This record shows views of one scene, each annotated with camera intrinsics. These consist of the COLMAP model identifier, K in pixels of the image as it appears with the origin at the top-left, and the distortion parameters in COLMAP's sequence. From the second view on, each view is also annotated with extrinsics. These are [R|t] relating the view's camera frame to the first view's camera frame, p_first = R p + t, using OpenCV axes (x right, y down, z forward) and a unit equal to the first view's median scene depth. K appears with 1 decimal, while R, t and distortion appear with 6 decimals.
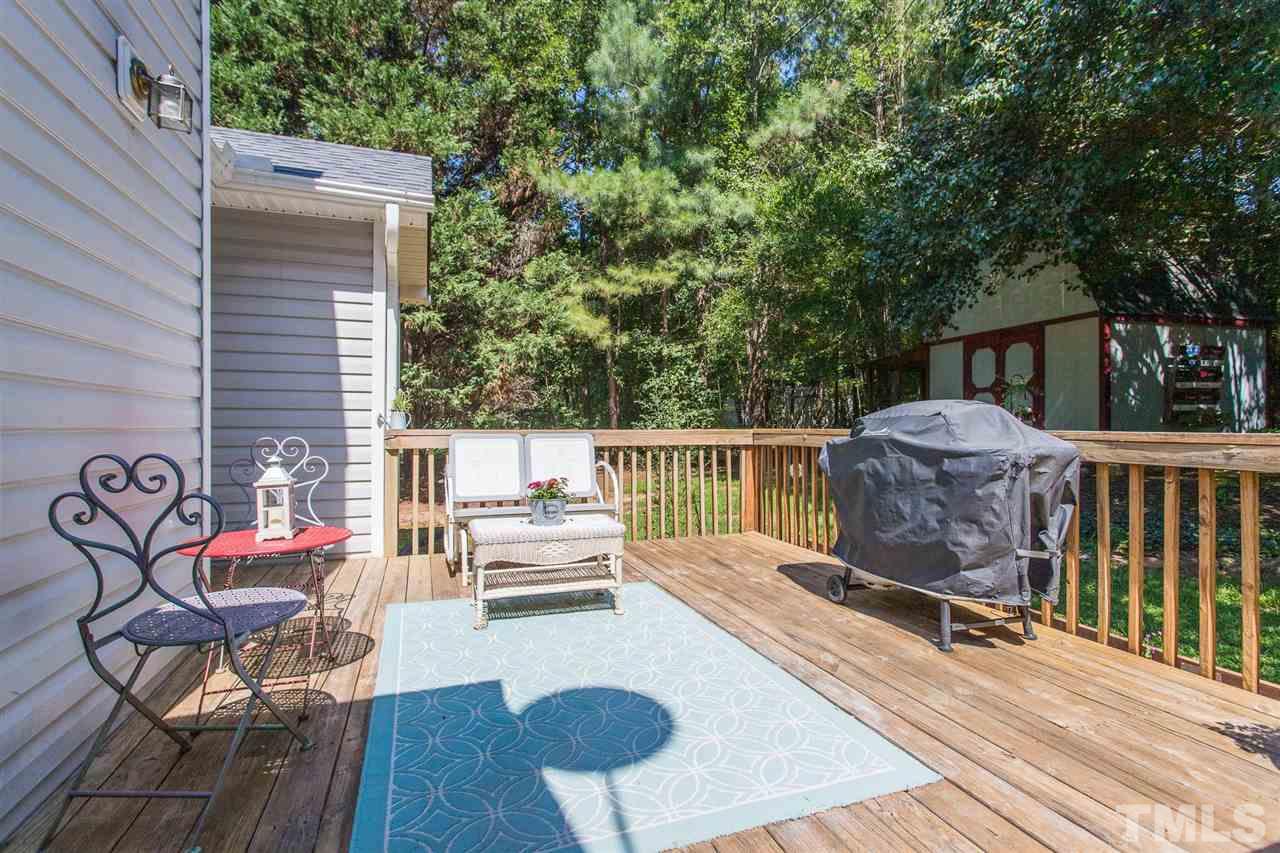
lens RADIAL K [[612.1, 0, 641.2], [0, 612.1, 426.0], [0, 0, 1]] dist [0.002985, 0.000766]
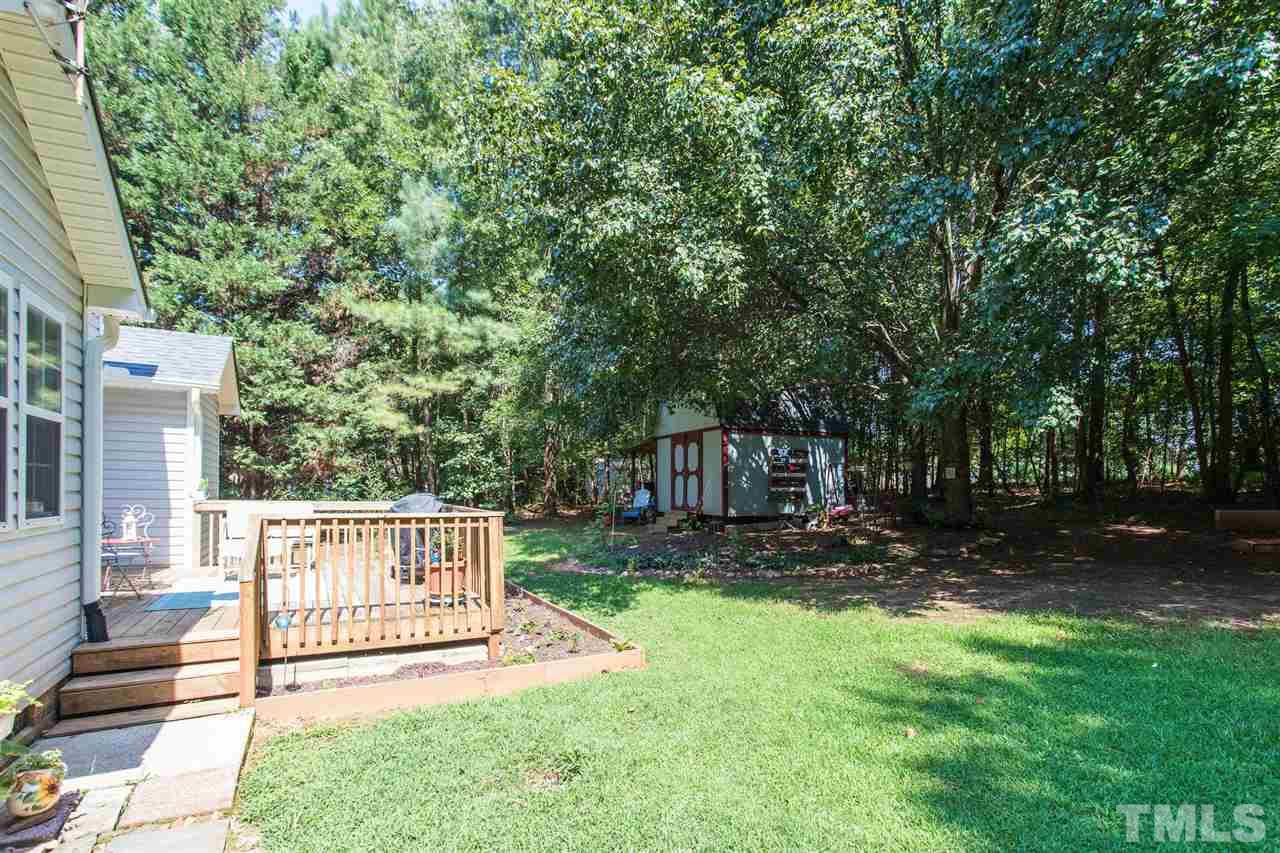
lens RADIAL K [[640.3, 0, 642.3], [0, 640.3, 495.9], [0, 0, 1]] dist [0.003868, 0.000915]
pose [[0.990410, 0.013559, 0.137495, 0.299187], [-0.014684, 0.999866, 0.007169, -0.018326], [-0.137379, -0.009119, 0.990477, -0.506251]]
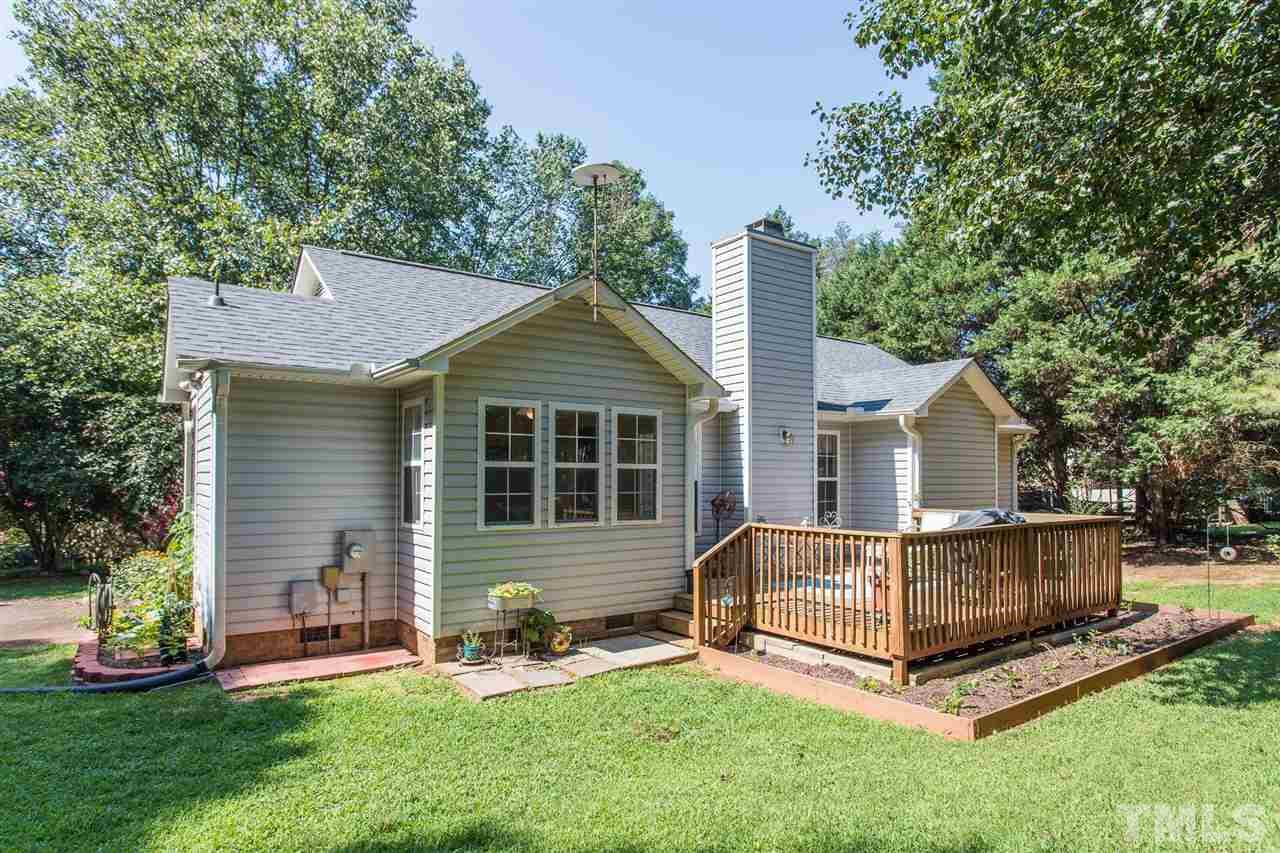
lens RADIAL K [[733.0, 0, 643.6], [0, 733.0, 477.1], [0, 0, 1]] dist [-0.001369, -0.000857]
pose [[0.285061, 0.006071, -0.958490, 0.820425], [-0.002493, 0.999981, 0.005592, -0.053015], [0.958506, 0.000795, 0.285071, -0.311916]]
